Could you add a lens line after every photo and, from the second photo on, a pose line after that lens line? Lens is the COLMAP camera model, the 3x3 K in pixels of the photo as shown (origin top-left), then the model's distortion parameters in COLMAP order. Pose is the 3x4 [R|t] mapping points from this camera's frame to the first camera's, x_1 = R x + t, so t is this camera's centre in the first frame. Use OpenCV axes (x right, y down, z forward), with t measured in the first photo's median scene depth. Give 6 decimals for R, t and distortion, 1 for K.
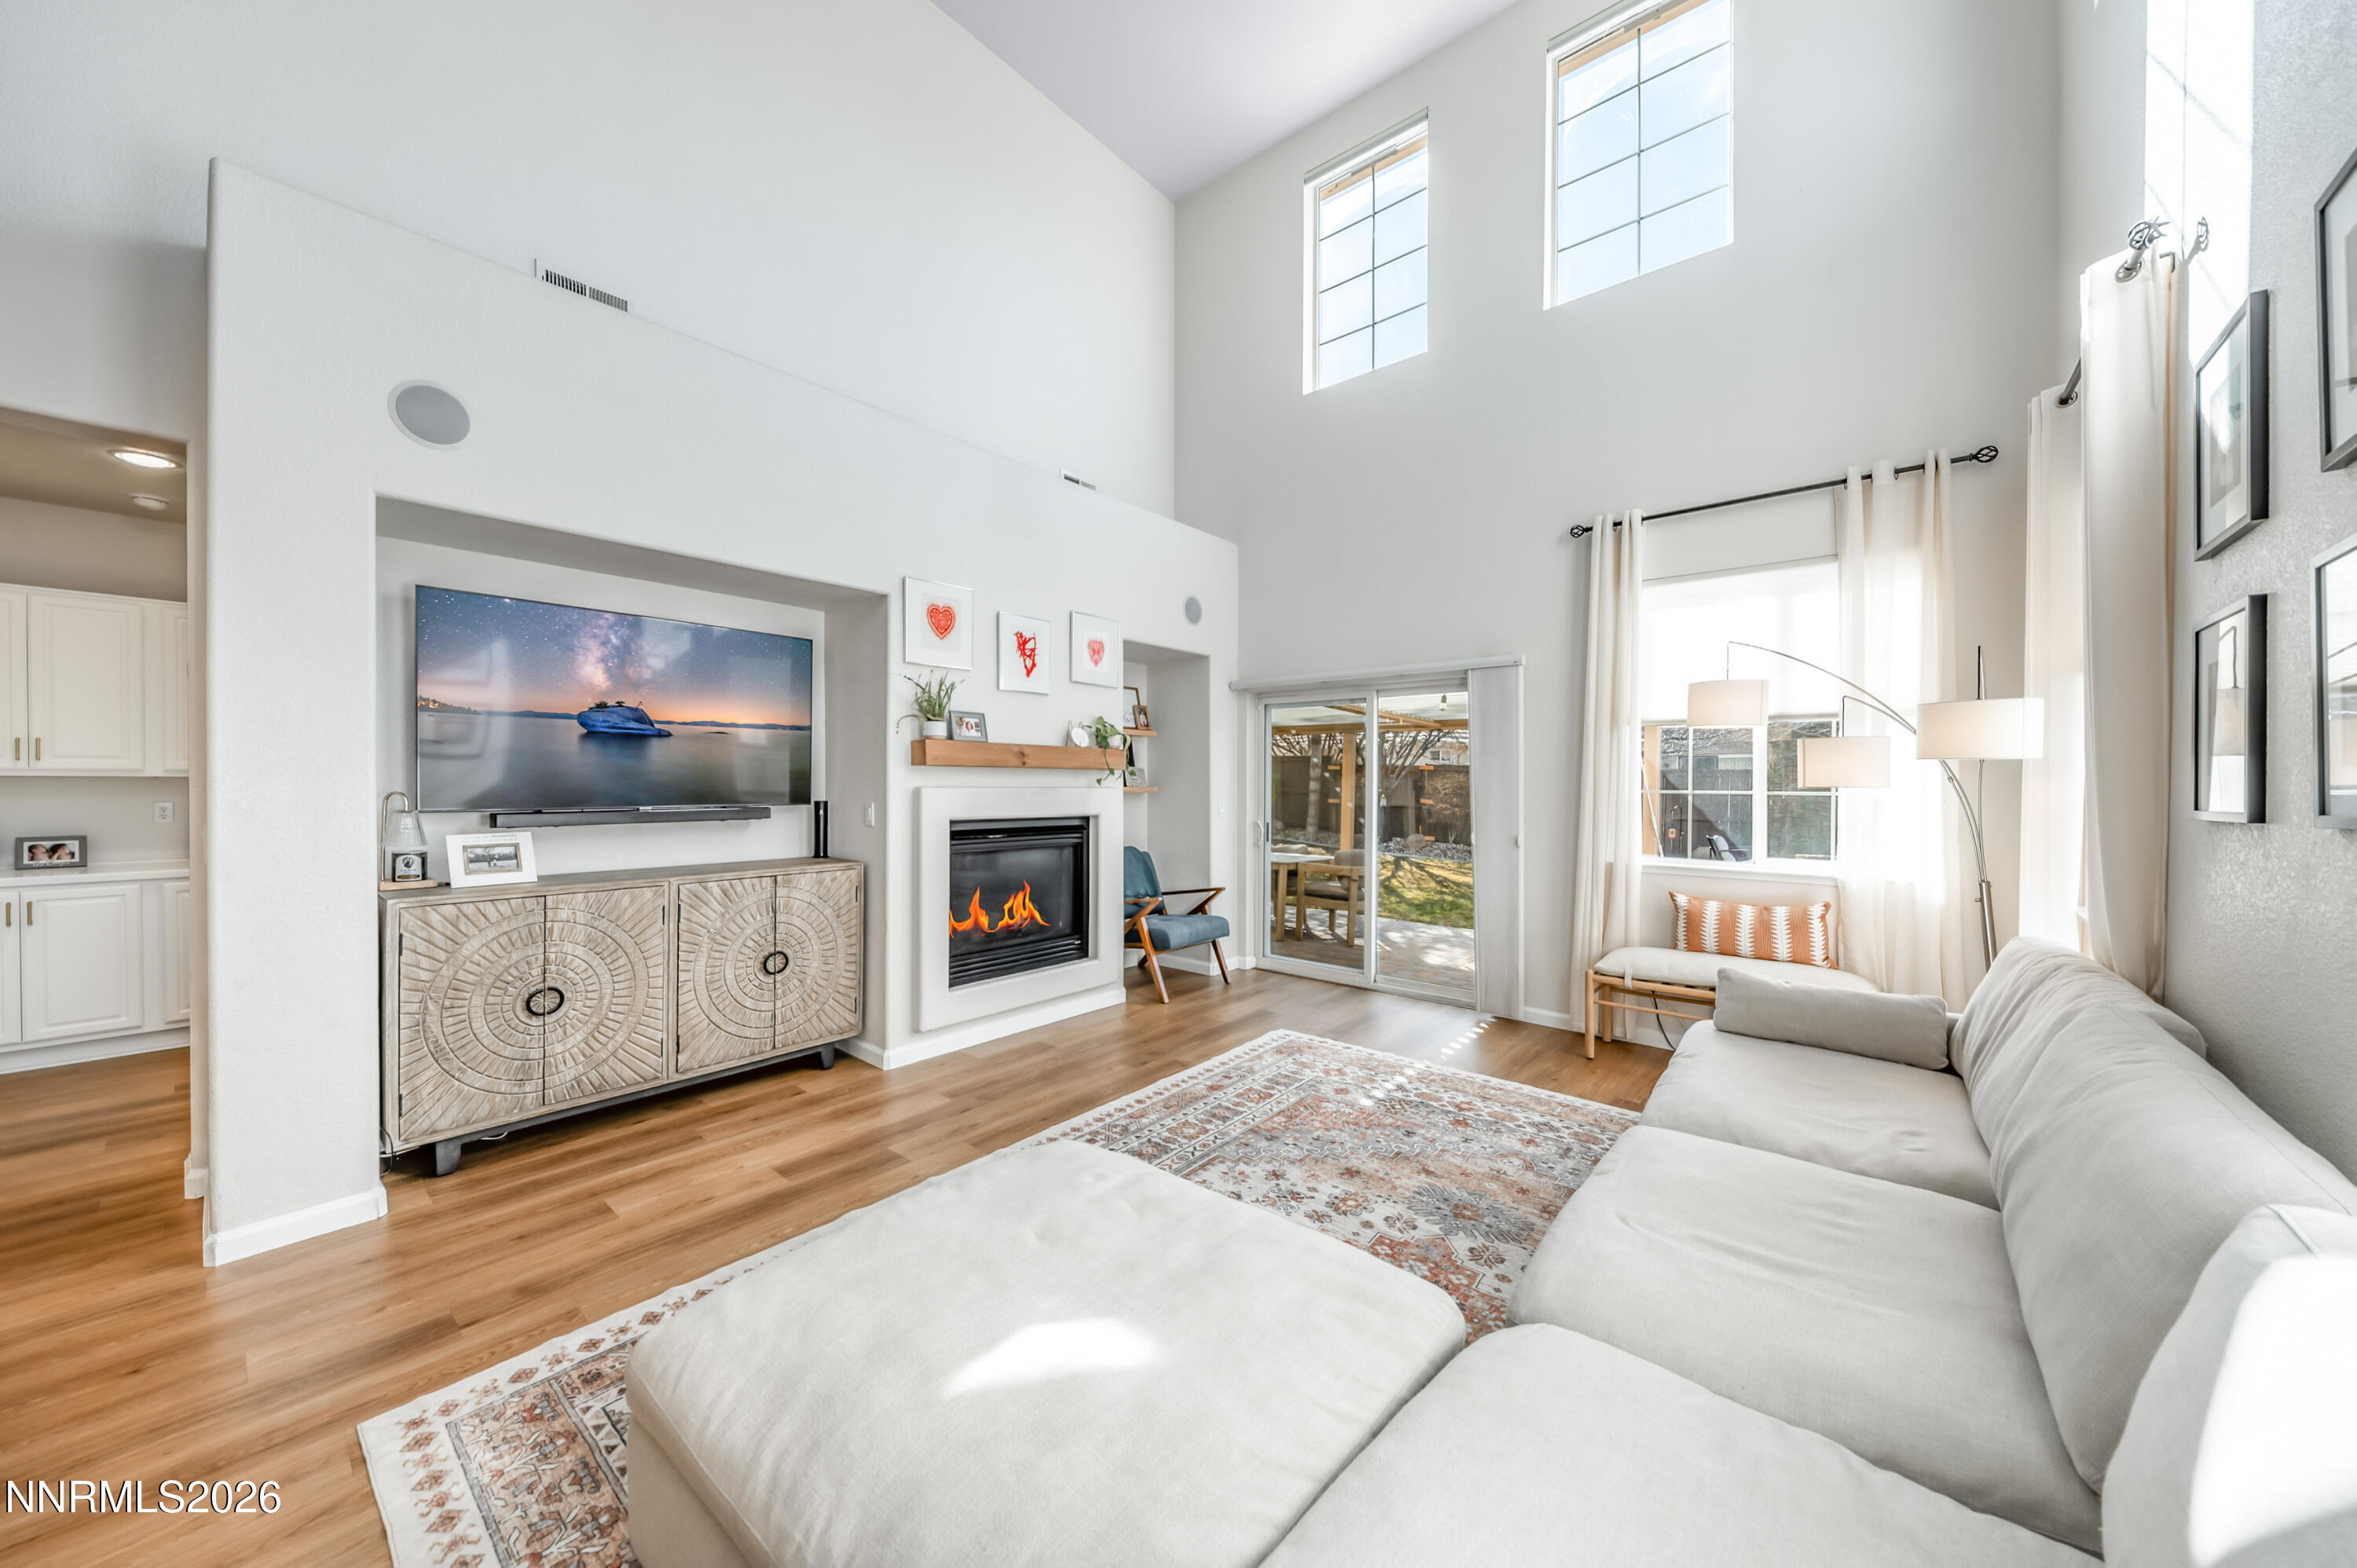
lens RADIAL K [[823.6, 0, 1182.2], [0, 823.6, 786.6], [0, 0, 1]] dist [0.010014, -0.002204]
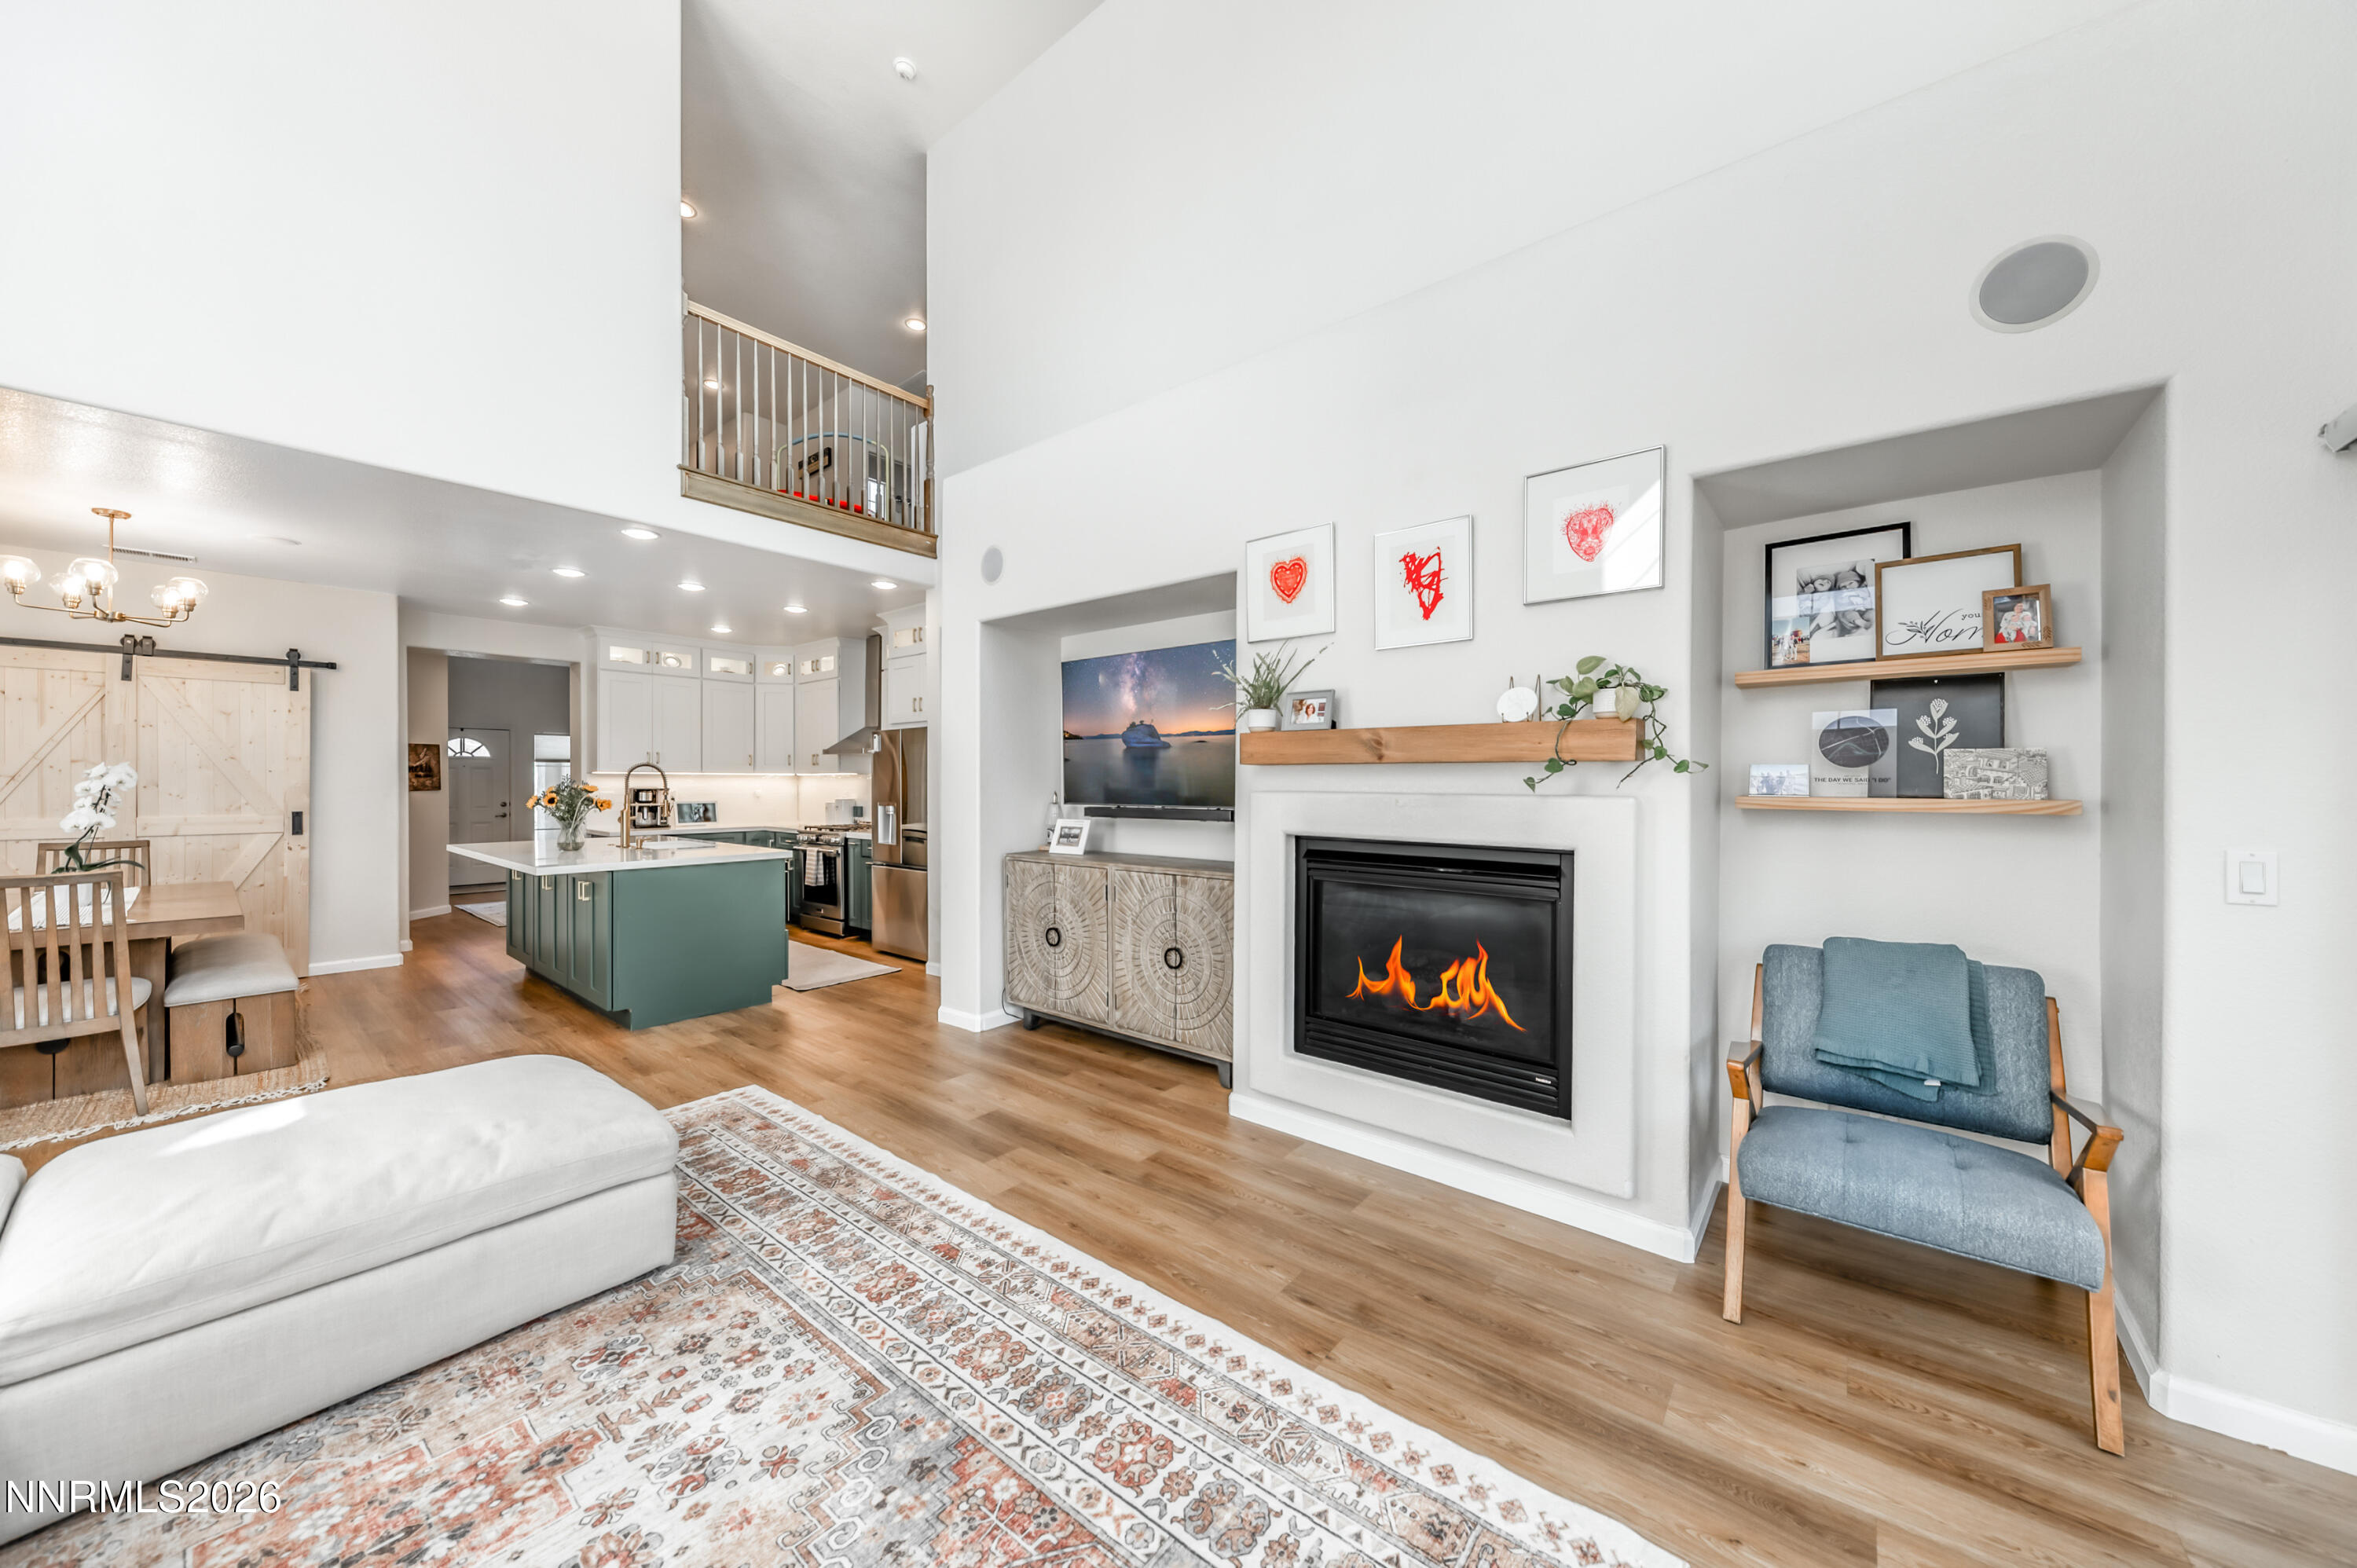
lens RADIAL K [[823.6, 0, 1194.4], [0, 823.6, 784.3], [0, 0, 1]] dist [0.010014, -0.002204]
pose [[0.008228, -0.003377, -0.999960, 0.505689], [-0.009837, 0.999946, -0.003457, -0.002633], [0.999918, 0.009865, 0.008194, 0.930430]]
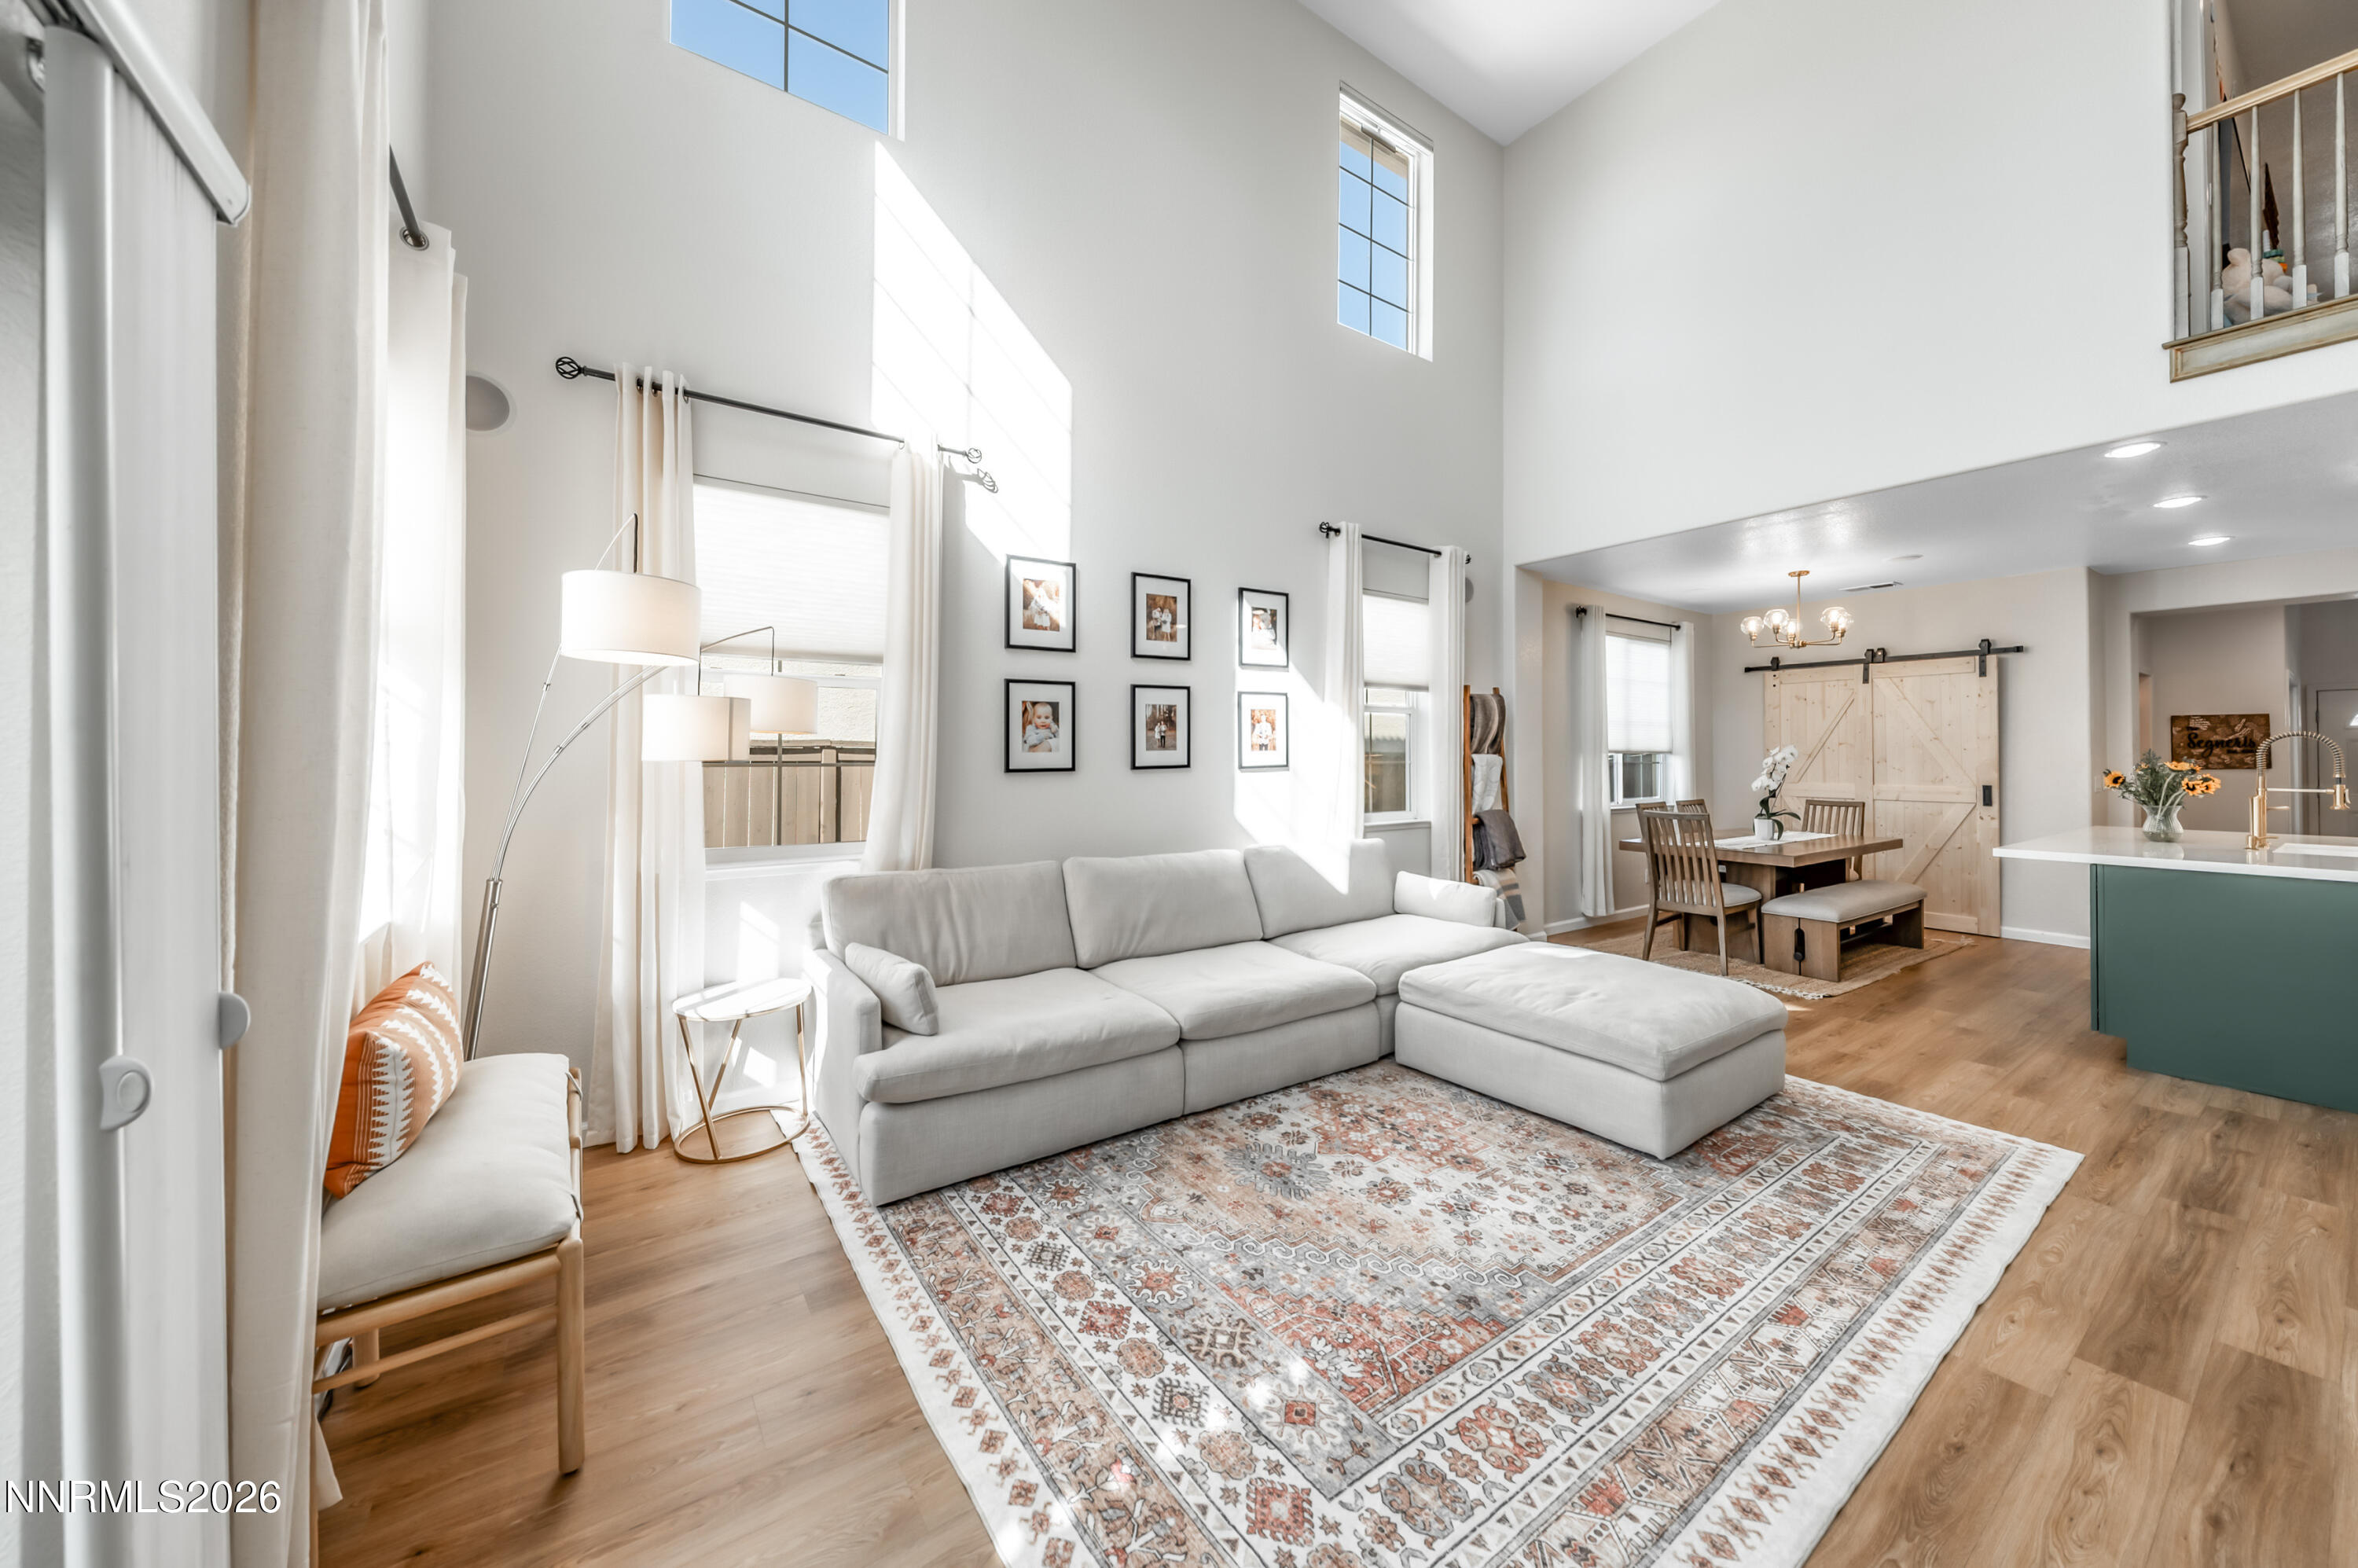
lens RADIAL K [[823.9, 0, 1168.9], [0, 823.9, 751.0], [0, 0, 1]] dist [0.010014, -0.002204]
pose [[-0.960311, -0.005583, 0.278874, 0.124964], [-0.004705, 0.999982, 0.003819, -0.009746], [-0.278891, 0.002355, -0.960320, 1.356897]]
